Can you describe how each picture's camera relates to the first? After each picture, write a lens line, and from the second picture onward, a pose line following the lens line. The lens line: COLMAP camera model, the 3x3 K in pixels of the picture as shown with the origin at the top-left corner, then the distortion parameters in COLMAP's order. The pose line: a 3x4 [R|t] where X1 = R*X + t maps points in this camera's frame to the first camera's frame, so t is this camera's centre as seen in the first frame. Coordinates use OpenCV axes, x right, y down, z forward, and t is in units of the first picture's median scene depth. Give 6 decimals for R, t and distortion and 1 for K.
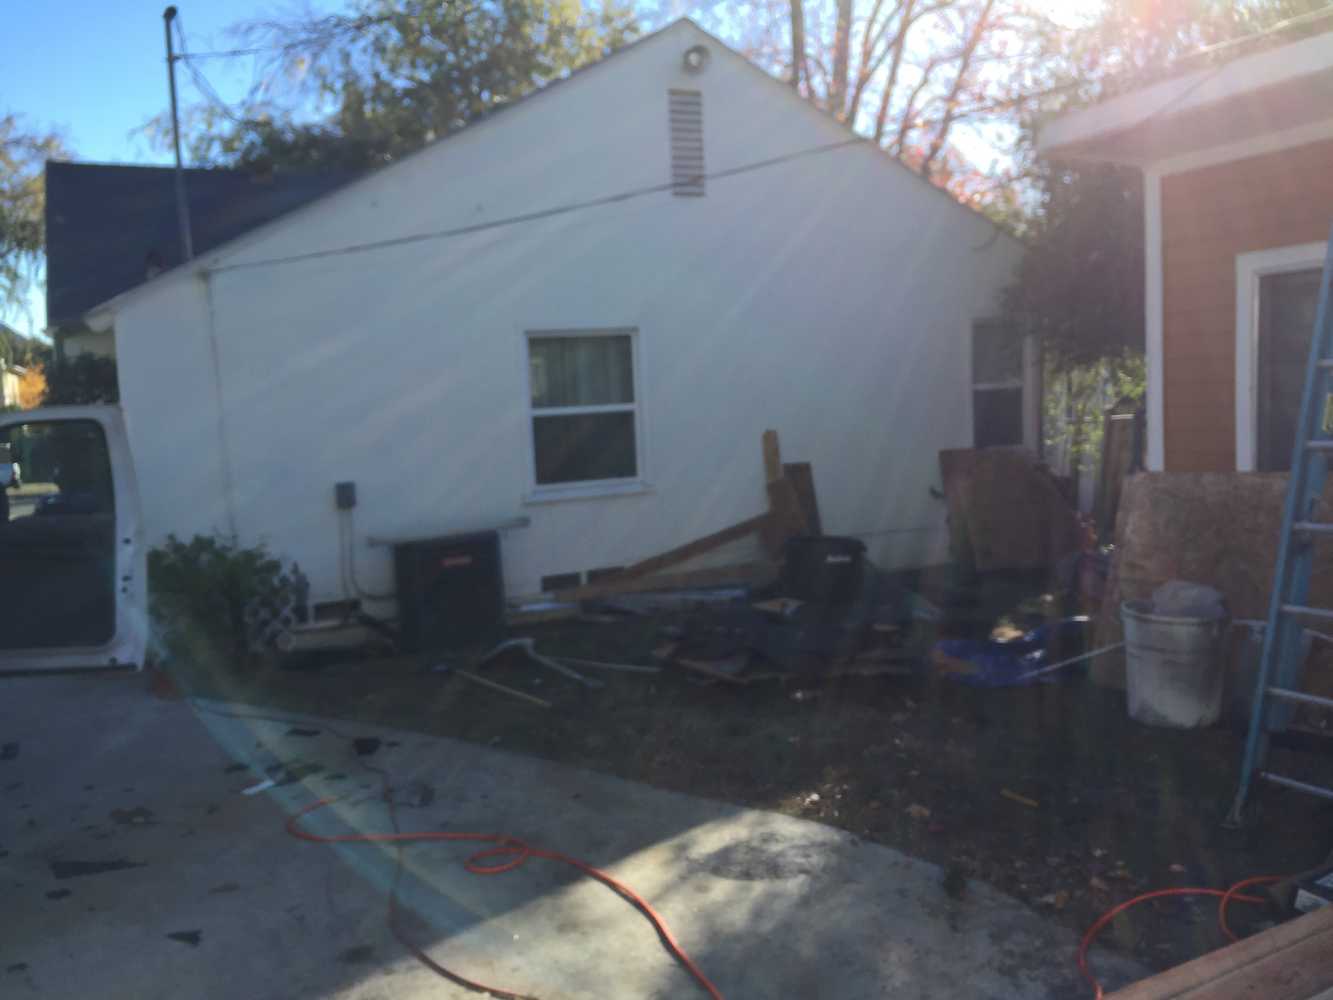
lens RADIAL K [[1152.8, 0, 666.5], [0, 1152.8, 500.0], [0, 0, 1]] dist [-0.001680, -0.002191]
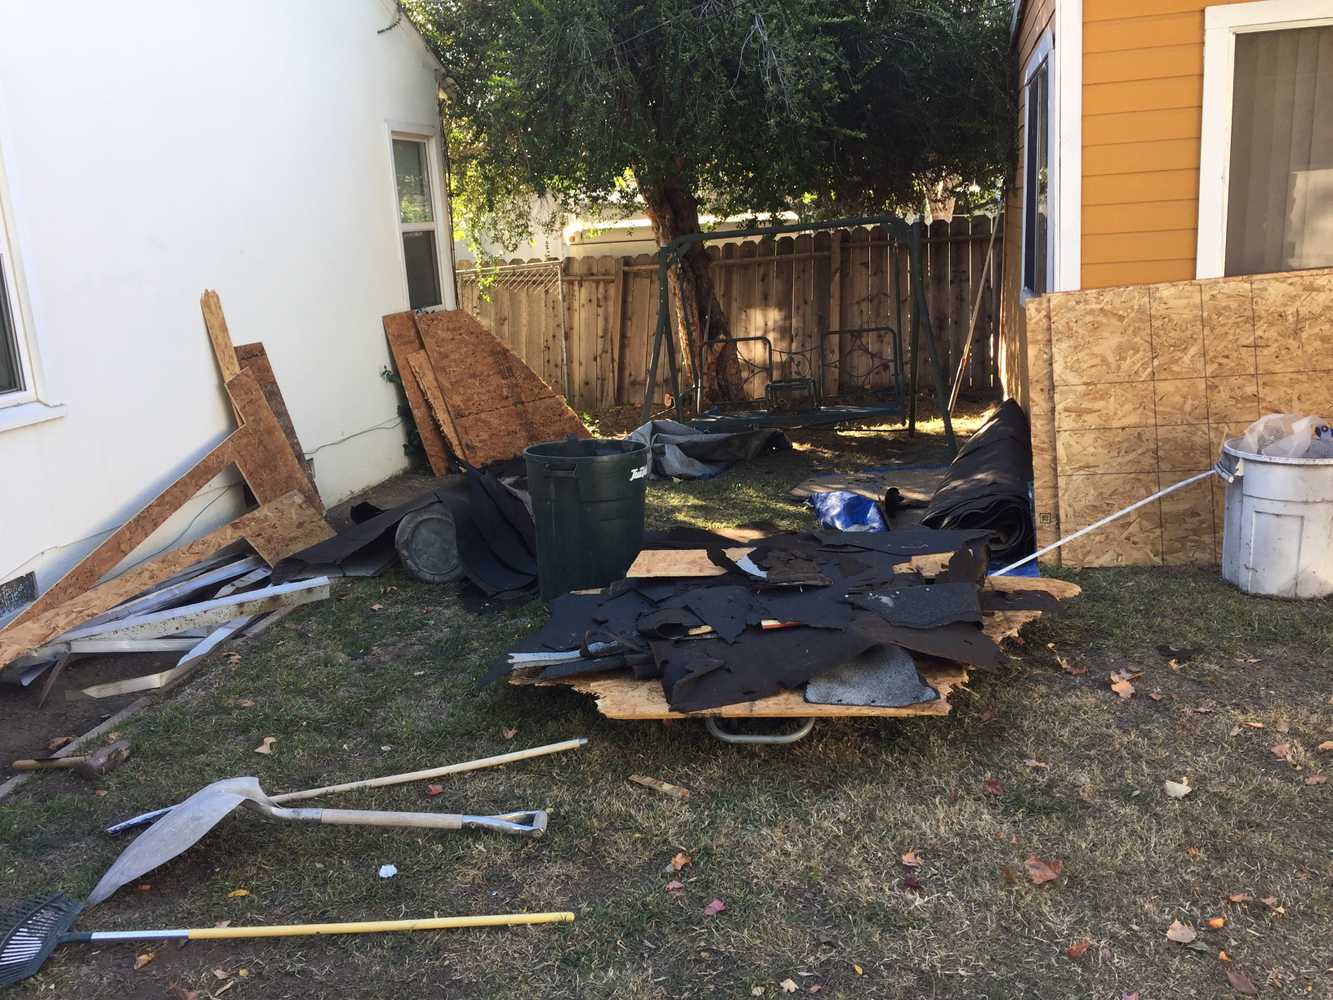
lens RADIAL K [[1152.8, 0, 666.5], [0, 1152.8, 500.0], [0, 0, 1]] dist [-0.001680, -0.002191]
pose [[0.604153, -0.178392, 0.776643, -0.250227], [0.105122, 0.983944, 0.144234, -0.016528], [-0.789904, -0.005497, 0.613206, 0.482970]]
